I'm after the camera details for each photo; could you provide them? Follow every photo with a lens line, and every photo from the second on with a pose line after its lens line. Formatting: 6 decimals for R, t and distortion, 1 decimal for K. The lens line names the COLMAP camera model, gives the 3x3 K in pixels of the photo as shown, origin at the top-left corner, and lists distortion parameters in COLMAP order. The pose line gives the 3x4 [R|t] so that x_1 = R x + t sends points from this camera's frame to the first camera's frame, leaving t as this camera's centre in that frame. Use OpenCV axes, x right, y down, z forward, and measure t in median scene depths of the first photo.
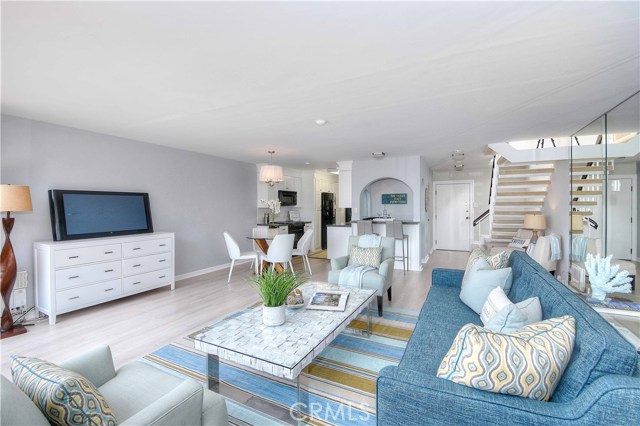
lens RADIAL K [[283.2, 0, 320.0], [0, 283.2, 213.0], [0, 0, 1]] dist [-0.019543, -0.000376]
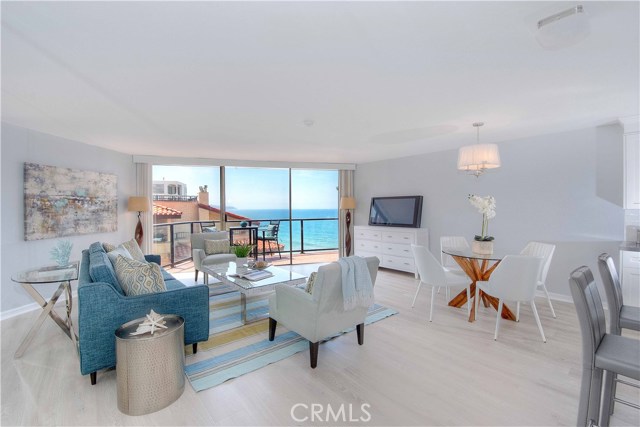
lens RADIAL K [[283.2, 0, 320.0], [0, 283.2, 213.5], [0, 0, 1]] dist [-0.019543, -0.000376]
pose [[-0.425750, 0.027316, -0.904429, 0.709383], [-0.012735, 0.999264, 0.036175, -0.032516], [0.904751, 0.026919, -0.425089, 1.161201]]
